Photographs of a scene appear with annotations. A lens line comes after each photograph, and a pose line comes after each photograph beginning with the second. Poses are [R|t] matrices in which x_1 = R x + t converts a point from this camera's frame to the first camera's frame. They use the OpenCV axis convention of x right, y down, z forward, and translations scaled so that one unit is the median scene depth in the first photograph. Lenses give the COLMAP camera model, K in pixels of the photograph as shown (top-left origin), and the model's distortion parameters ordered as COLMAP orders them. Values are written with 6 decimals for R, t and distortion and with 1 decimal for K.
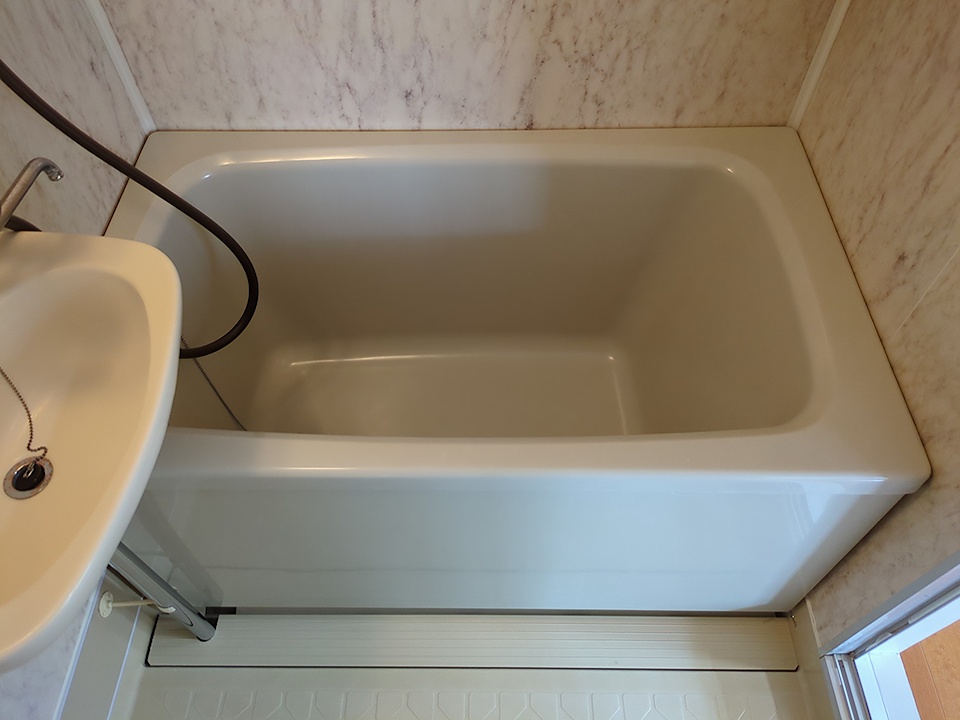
lens RADIAL K [[723.9, 0, 475.1], [0, 723.9, 355.1], [0, 0, 1]] dist [0.045012, -0.043128]
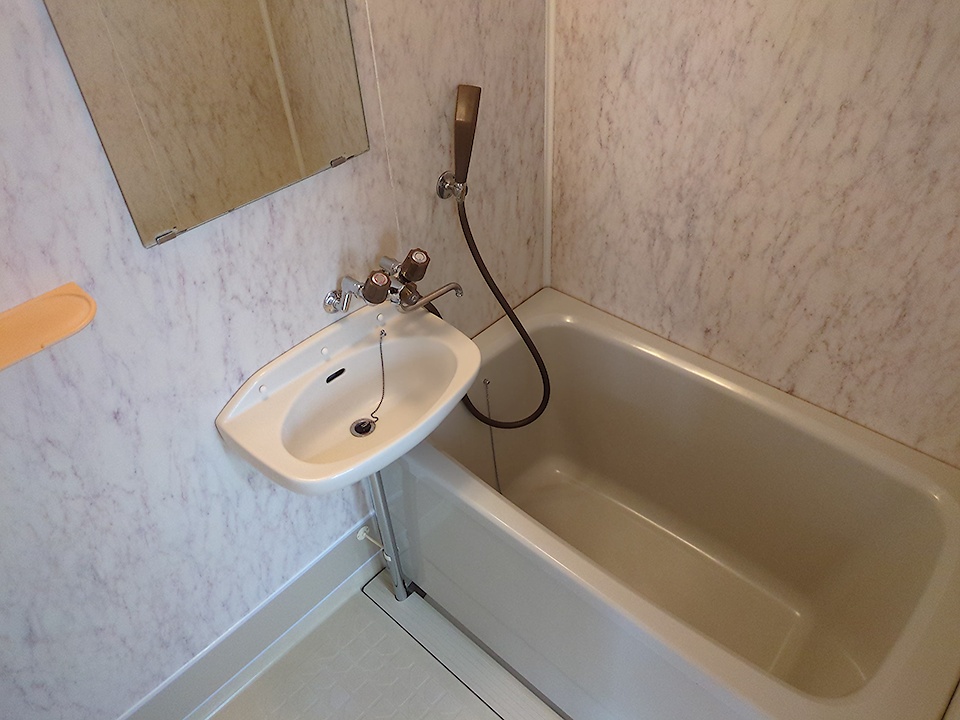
lens RADIAL K [[723.9, 0, 475.1], [0, 723.9, 355.1], [0, 0, 1]] dist [0.045012, -0.043128]
pose [[0.738898, 0.413656, -0.531900, 0.331266], [-0.516405, 0.854724, -0.052658, -0.026134], [0.432845, 0.313585, 0.845168, -0.320060]]
